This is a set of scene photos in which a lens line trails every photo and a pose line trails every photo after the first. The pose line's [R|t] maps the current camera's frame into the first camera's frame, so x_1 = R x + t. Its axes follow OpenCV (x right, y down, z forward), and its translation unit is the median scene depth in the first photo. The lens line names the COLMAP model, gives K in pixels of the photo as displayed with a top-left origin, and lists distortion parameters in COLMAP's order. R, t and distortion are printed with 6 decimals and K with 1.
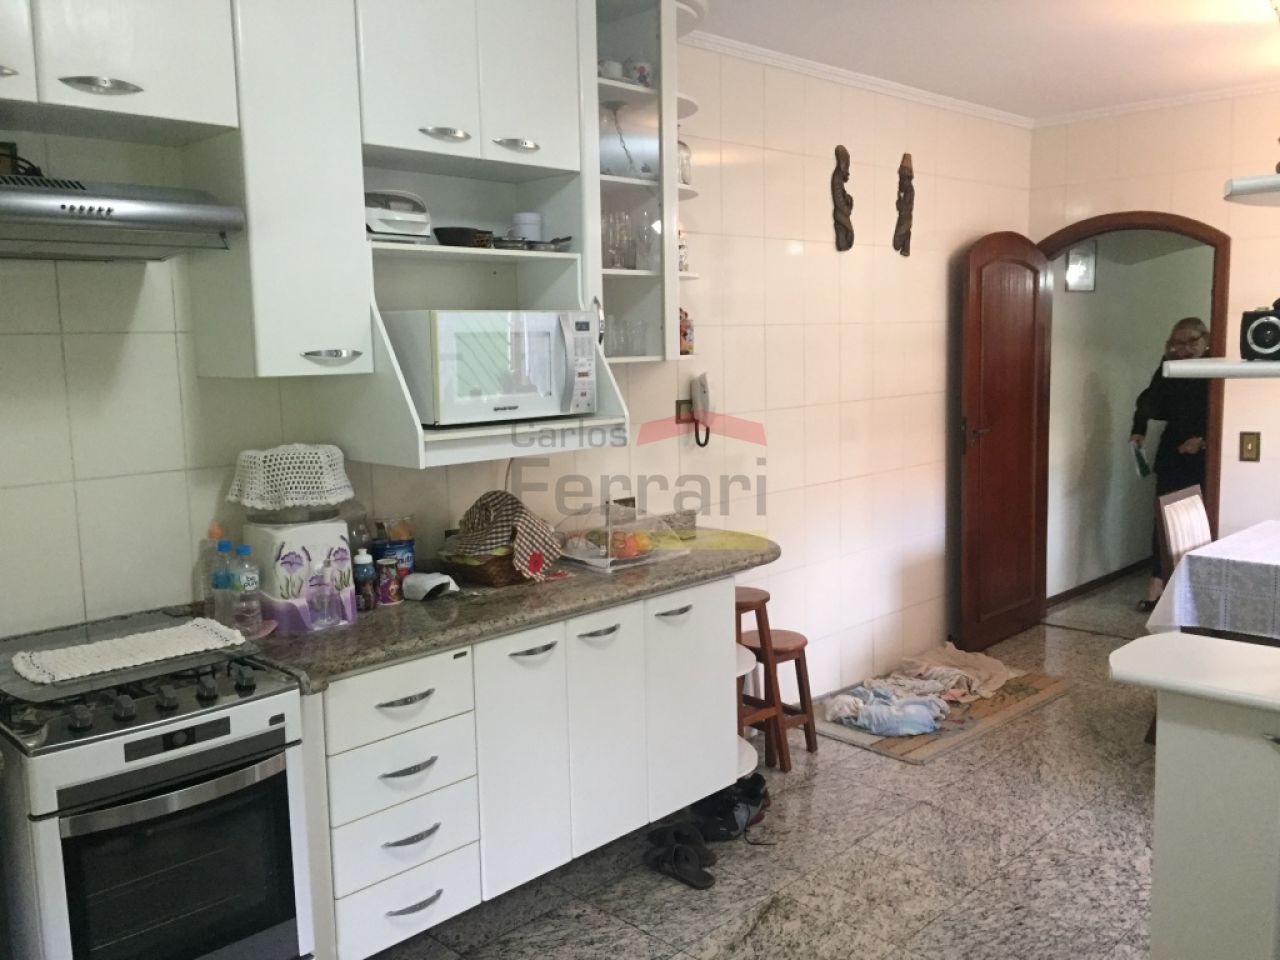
lens RADIAL K [[1066.5, 0, 647.8], [0, 1066.5, 473.8], [0, 0, 1]] dist [0.045626, -0.062928]
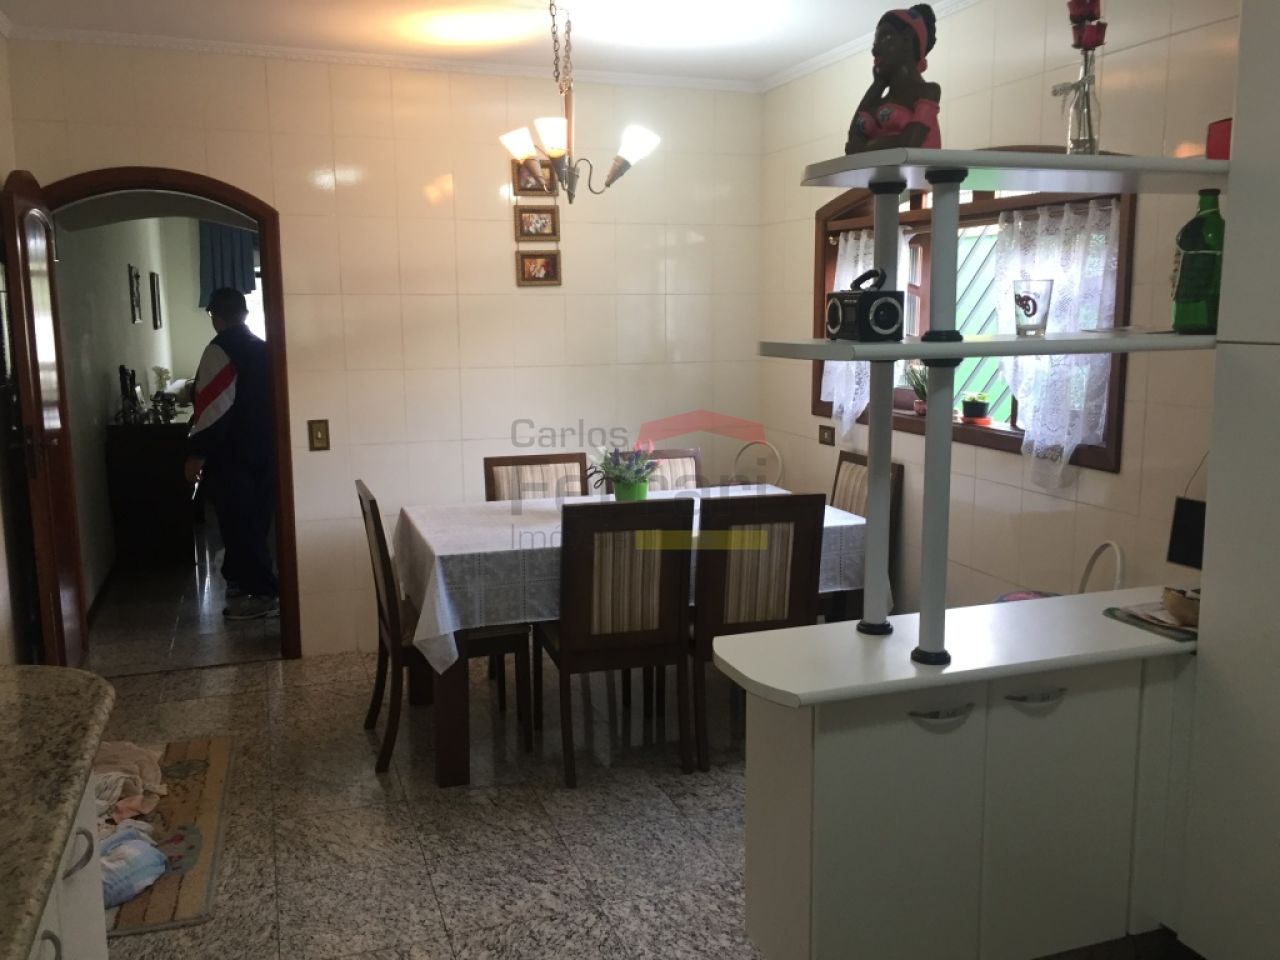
lens RADIAL K [[1066.5, 0, 617.5], [0, 1066.5, 462.2], [0, 0, 1]] dist [0.045626, -0.062928]
pose [[0.441685, -0.106153, 0.890868, -0.682120], [0.104709, 0.992289, 0.066324, -0.141016], [-0.891039, 0.063988, 0.449394, 1.274598]]
